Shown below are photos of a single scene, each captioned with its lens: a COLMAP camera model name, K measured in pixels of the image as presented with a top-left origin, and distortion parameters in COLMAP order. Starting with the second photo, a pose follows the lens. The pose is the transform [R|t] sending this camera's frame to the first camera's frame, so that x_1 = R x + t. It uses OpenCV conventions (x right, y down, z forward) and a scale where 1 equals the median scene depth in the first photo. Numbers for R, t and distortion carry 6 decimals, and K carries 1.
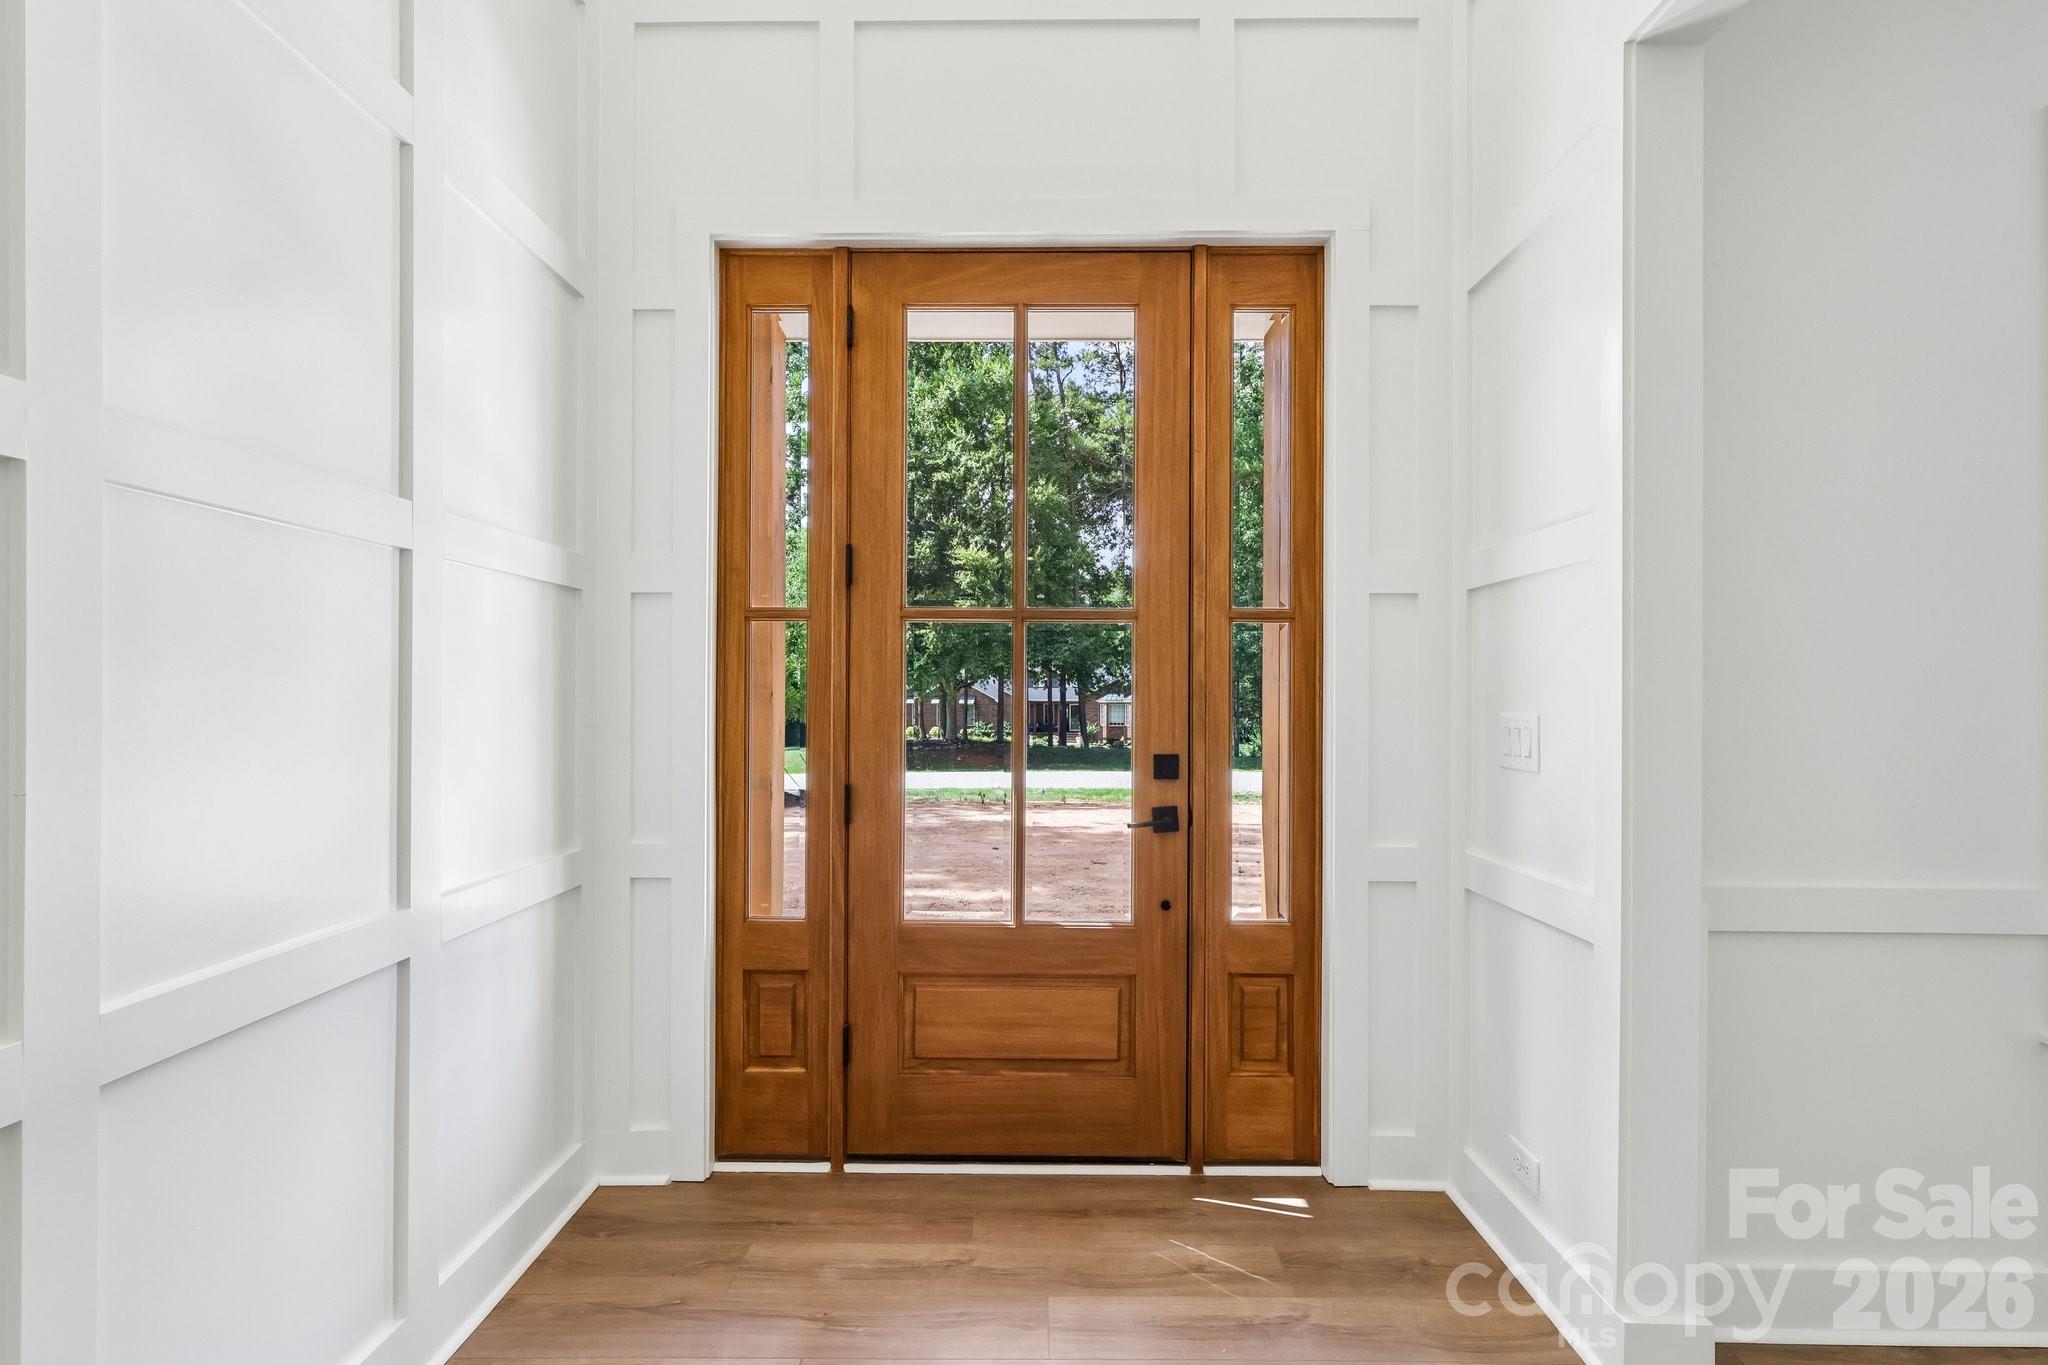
lens RADIAL K [[951.0, 0, 1033.6], [0, 951.0, 693.4], [0, 0, 1]] dist [0.001005, 0.000183]
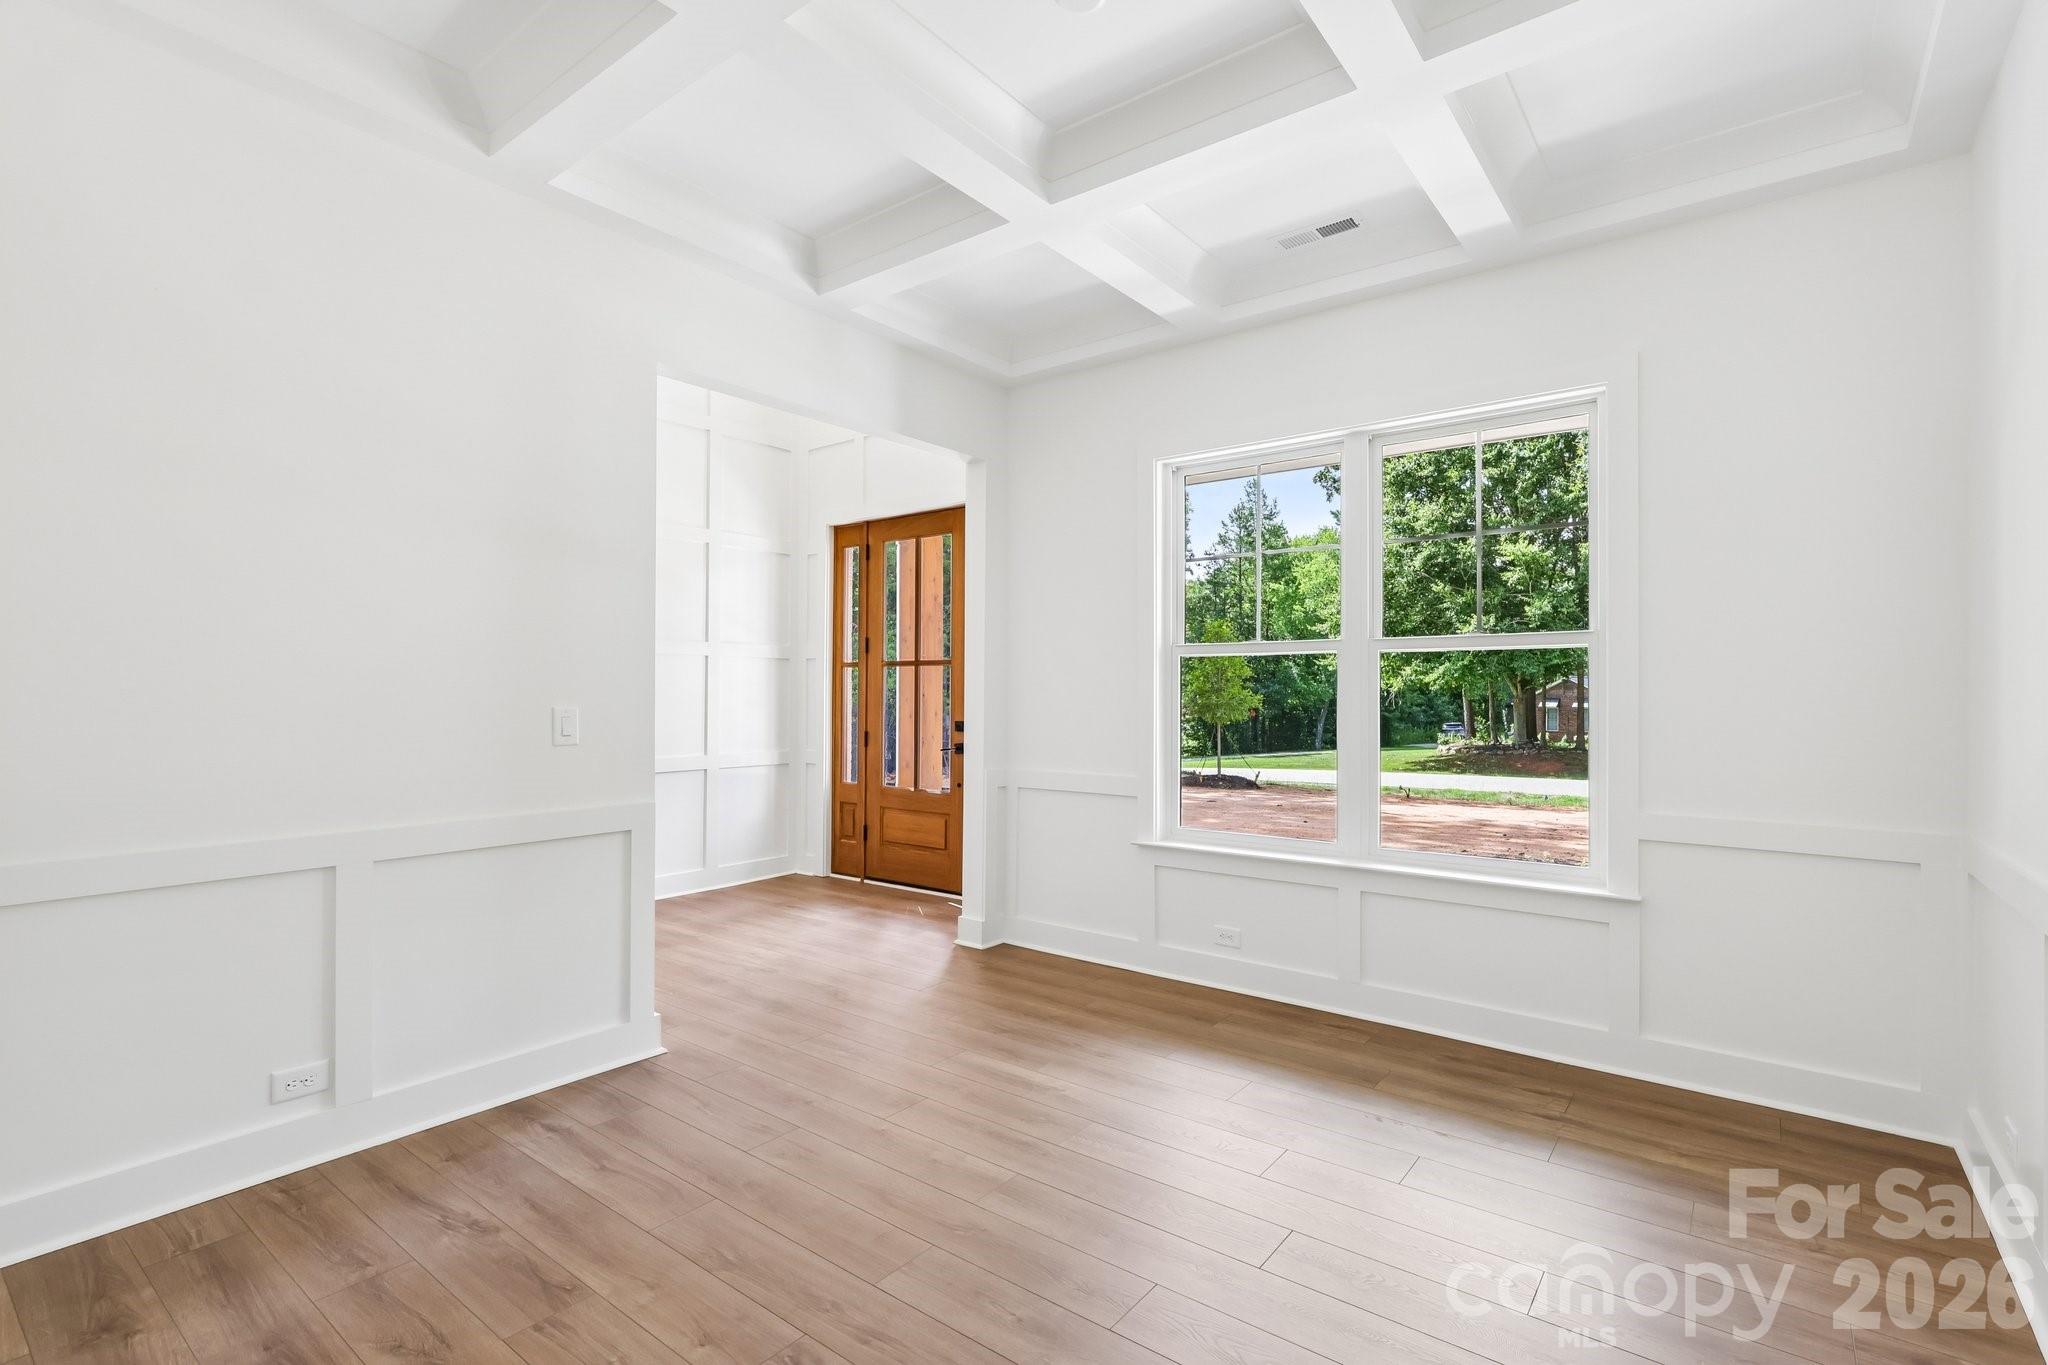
lens RADIAL K [[951.0, 0, 1020.2], [0, 951.0, 674.4], [0, 0, 1]] dist [0.001005, 0.000183]
pose [[0.787903, -0.015504, -0.615604, 1.694893], [0.001262, 0.999722, -0.023562, 0.005334], [0.615798, 0.017788, 0.787704, -0.755259]]
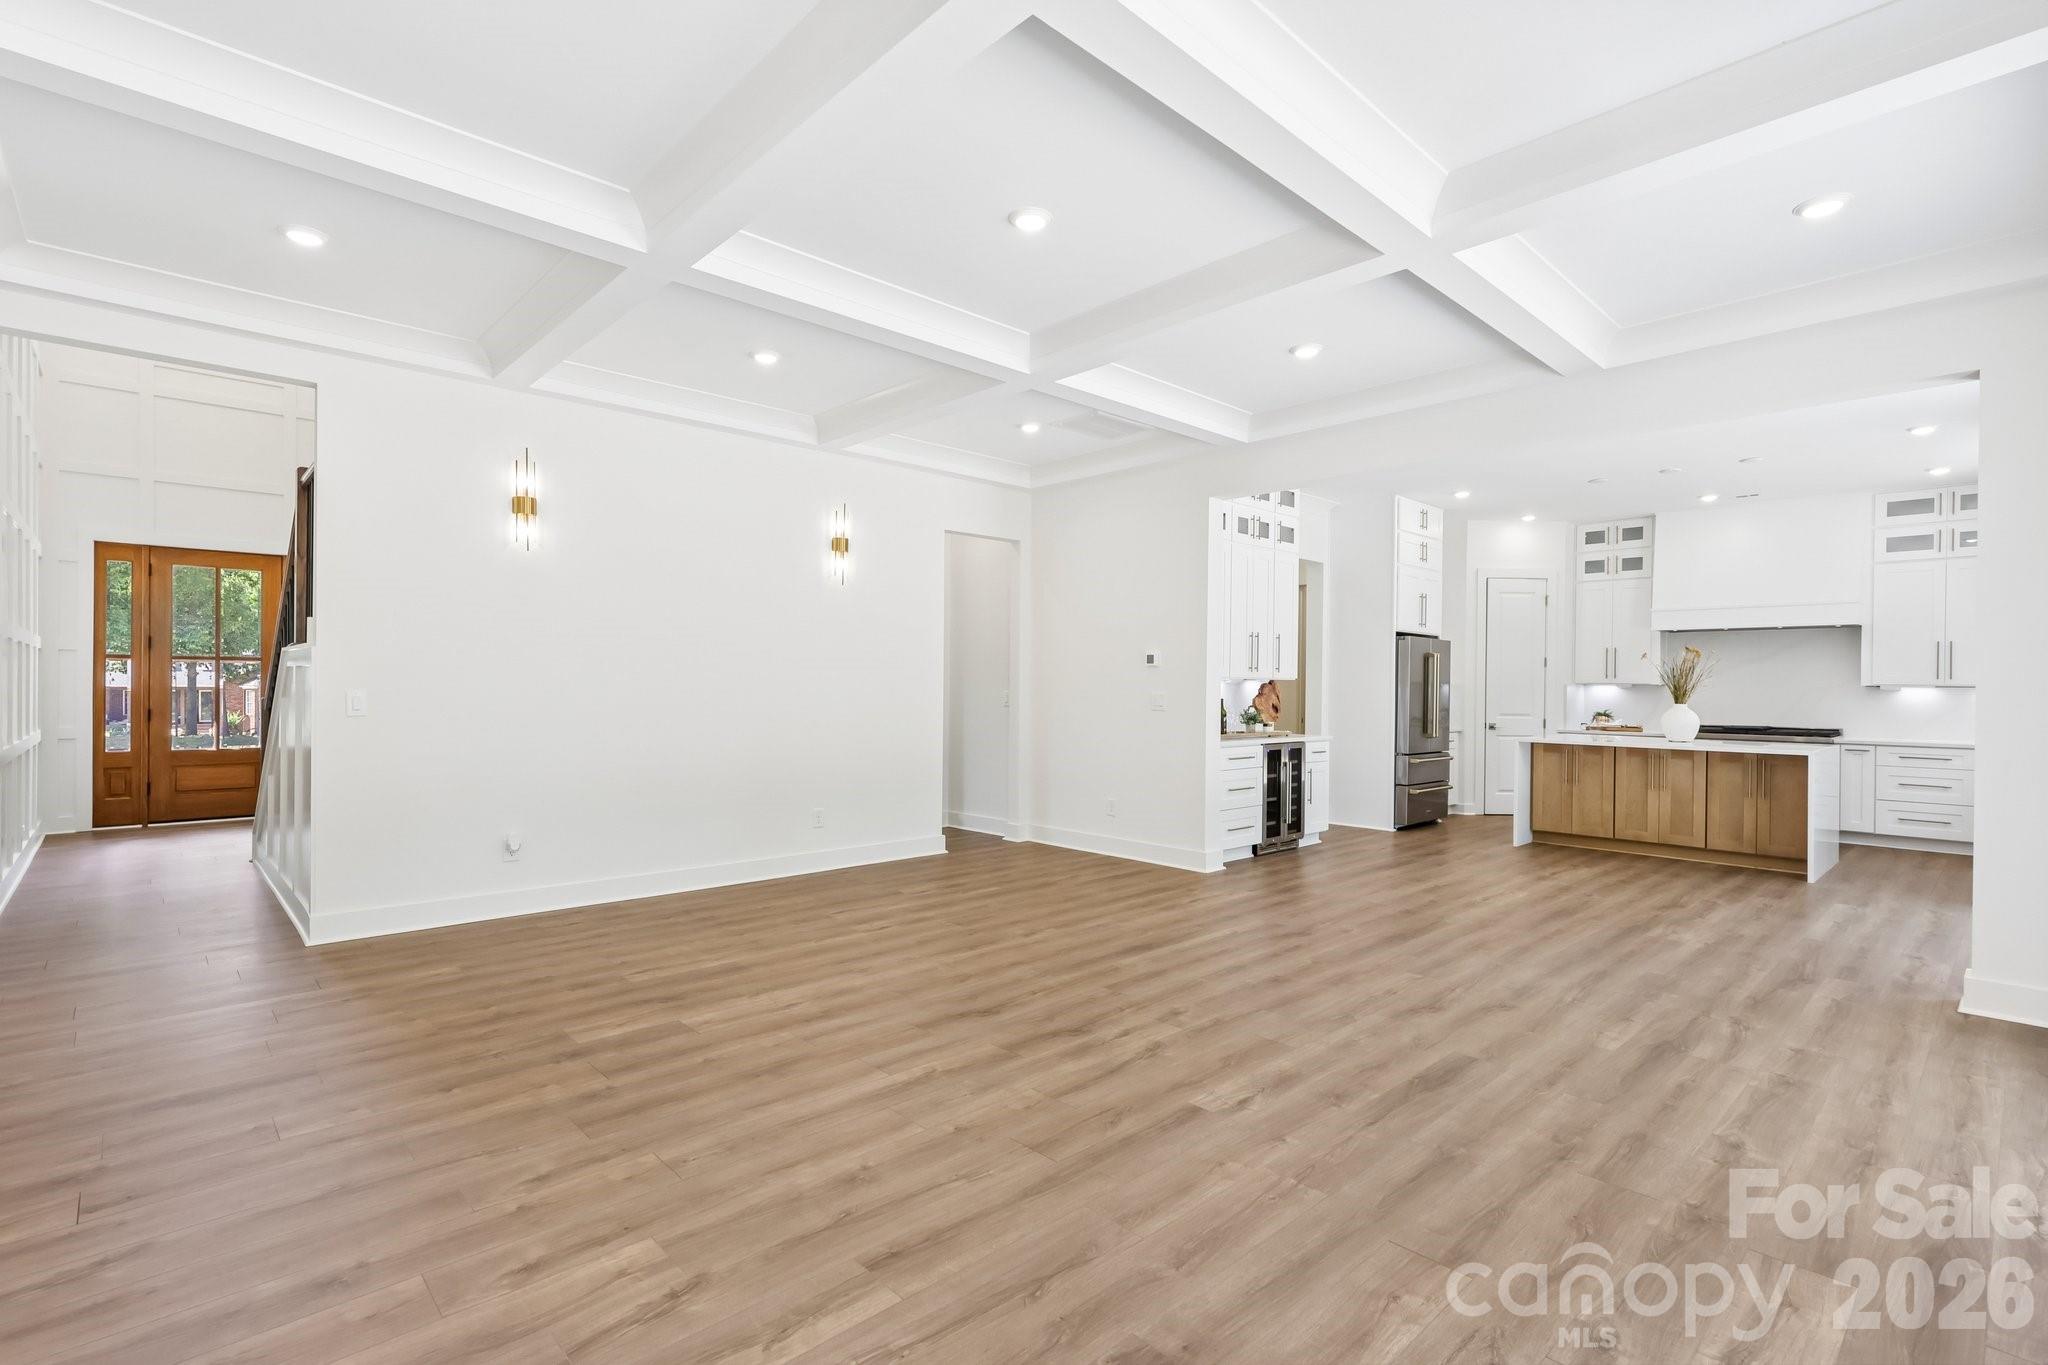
lens RADIAL K [[951.0, 0, 1037.6], [0, 951.0, 692.6], [0, 0, 1]] dist [0.001005, 0.000183]
pose [[0.722738, 0.001090, 0.691122, -0.248851], [-0.009254, 0.999924, 0.008101, -0.017128], [-0.691060, -0.012250, 0.722693, -3.485665]]
